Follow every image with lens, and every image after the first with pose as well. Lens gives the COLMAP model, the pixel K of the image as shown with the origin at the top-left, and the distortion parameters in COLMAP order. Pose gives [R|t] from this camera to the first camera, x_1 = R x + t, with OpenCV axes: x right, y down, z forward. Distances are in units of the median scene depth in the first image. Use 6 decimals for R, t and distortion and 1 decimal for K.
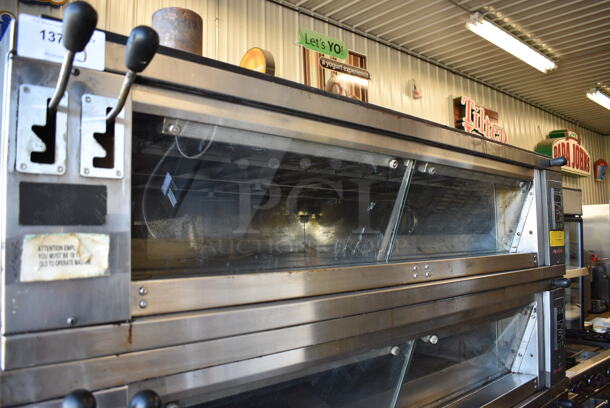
lens RADIAL K [[473.9, 0, 305.0], [0, 473.9, 204.0], [0, 0, 1]] dist [-0.097961, 0.012575]
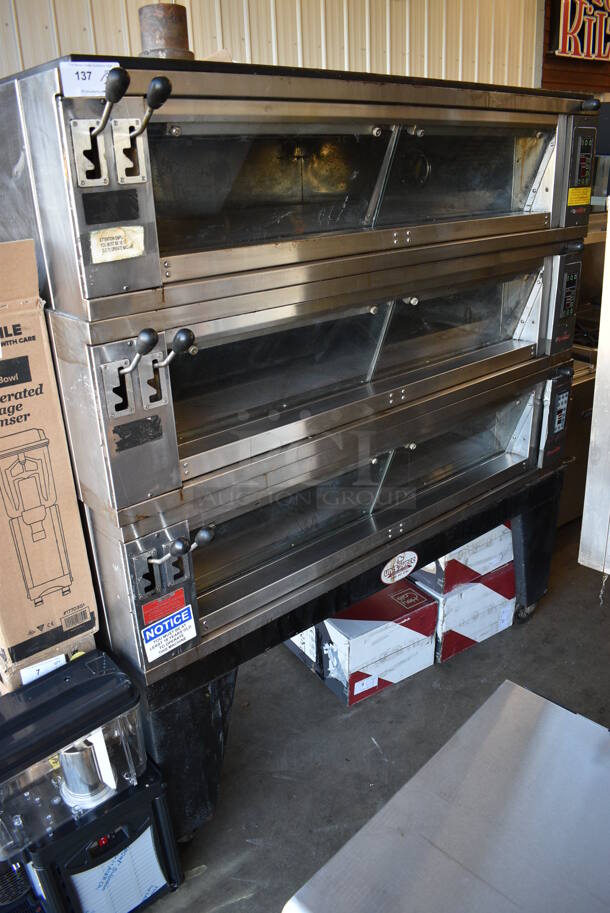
lens RADIAL K [[709.3, 0, 305.0], [0, 709.3, 456.5], [0, 0, 1]] dist [-0.097961, 0.012575]
pose [[0.999727, -0.009434, -0.021353, 0.101282], [0.018175, 0.888584, 0.458353, -0.264994], [0.014650, -0.458616, 0.888514, -1.148390]]
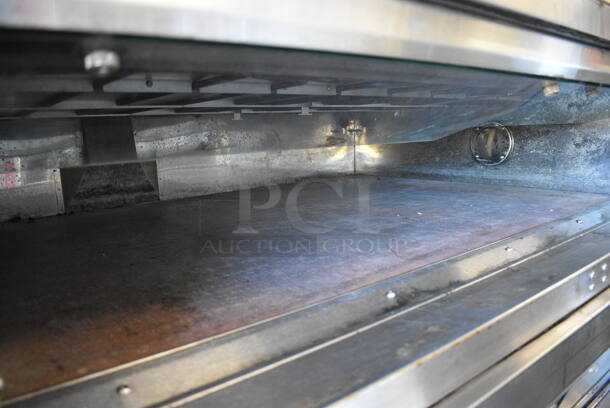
lens RADIAL K [[473.9, 0, 305.0], [0, 473.9, 204.0], [0, 0, 1]] dist [-0.097961, 0.012575]
pose [[0.998061, -0.012872, -0.060898, -0.154099], [0.026588, 0.972796, 0.230132, -0.157207], [0.056279, -0.231305, 0.971252, 0.780903]]
